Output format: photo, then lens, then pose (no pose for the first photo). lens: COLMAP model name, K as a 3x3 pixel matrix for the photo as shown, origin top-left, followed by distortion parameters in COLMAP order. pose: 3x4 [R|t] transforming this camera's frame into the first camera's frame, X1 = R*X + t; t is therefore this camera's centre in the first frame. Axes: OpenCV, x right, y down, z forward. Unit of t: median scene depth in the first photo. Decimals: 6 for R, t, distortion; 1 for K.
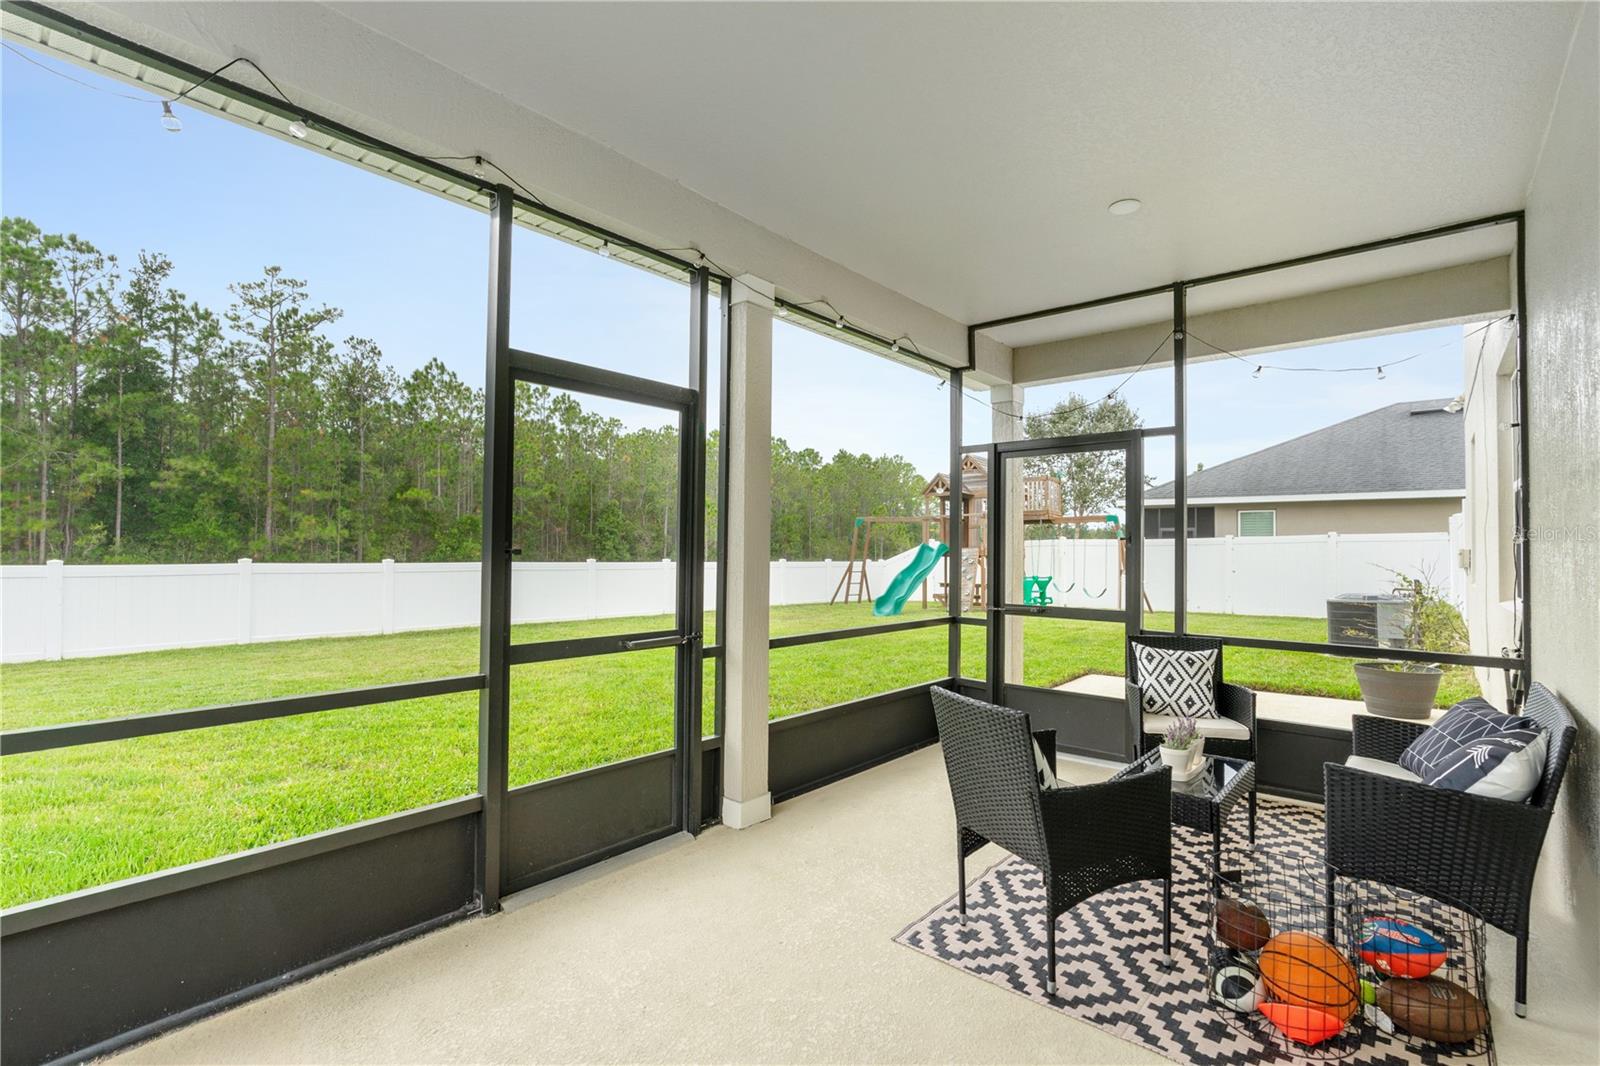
lens RADIAL K [[731.9, 0, 804.4], [0, 731.9, 530.4], [0, 0, 1]] dist [0.001009, 0.000519]
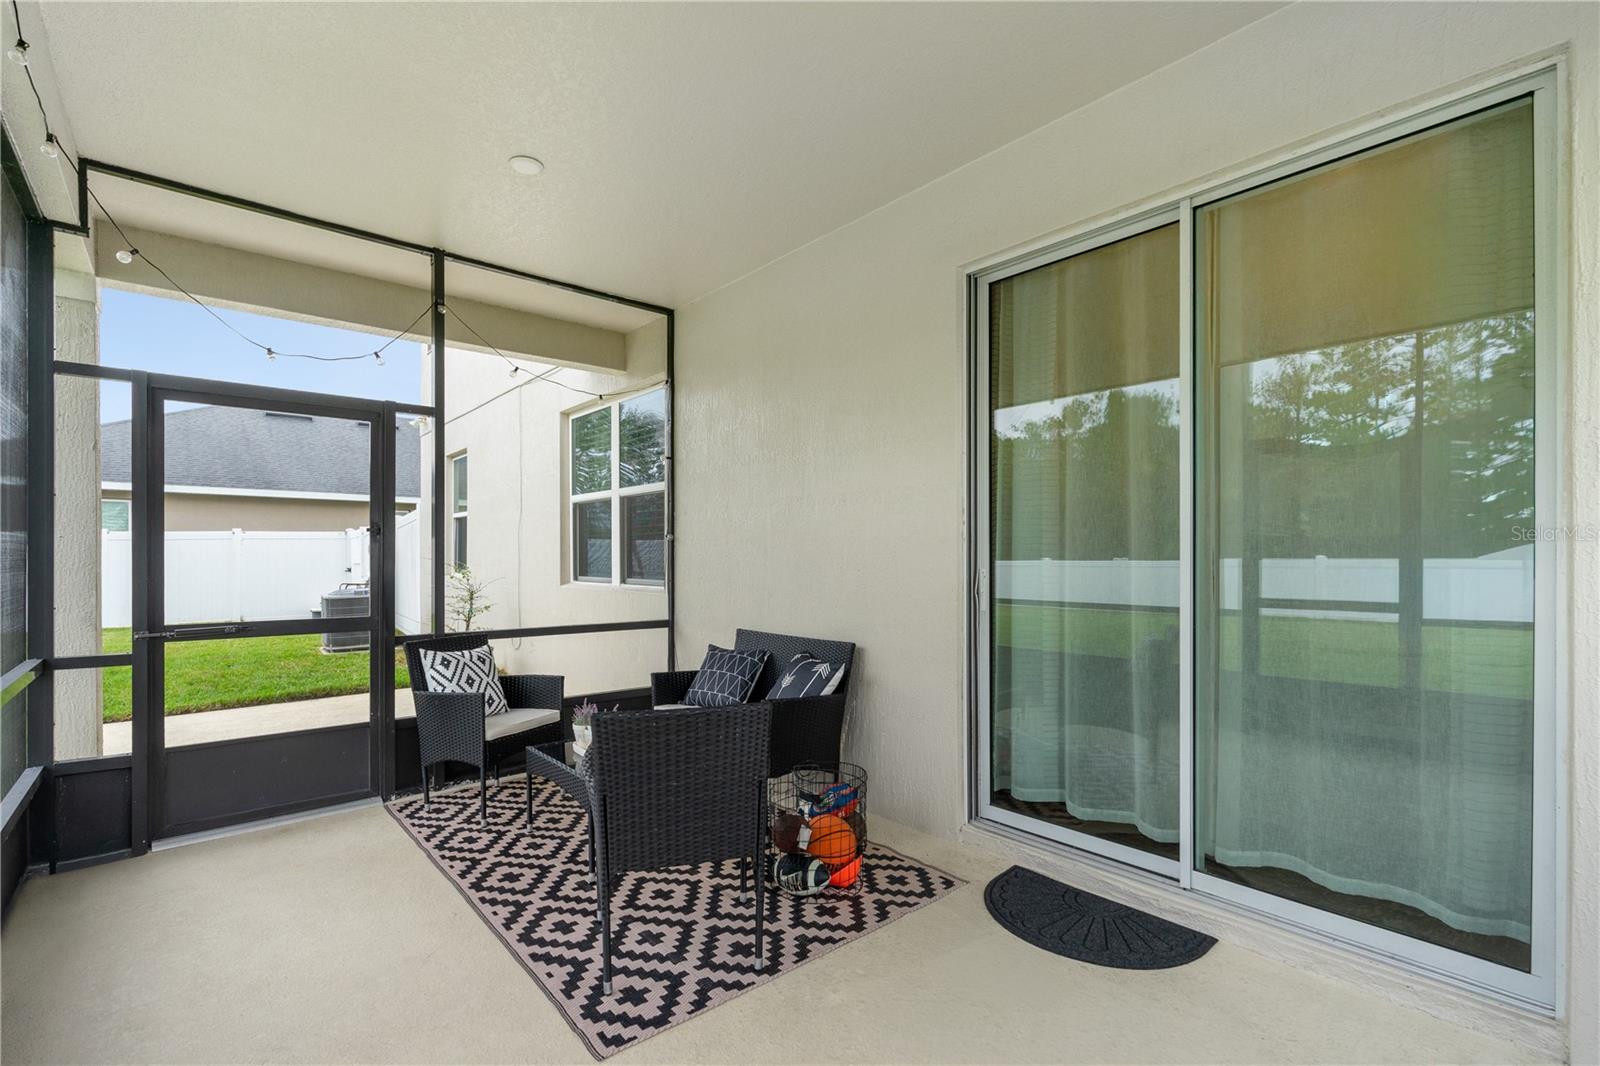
lens RADIAL K [[731.9, 0, 827.6], [0, 731.9, 555.7], [0, 0, 1]] dist [0.001009, 0.000519]
pose [[0.137175, -0.010658, 0.990489, -0.361521], [-0.024202, 0.999608, 0.014108, 0.018453], [-0.990251, -0.025907, 0.136864, 0.424856]]
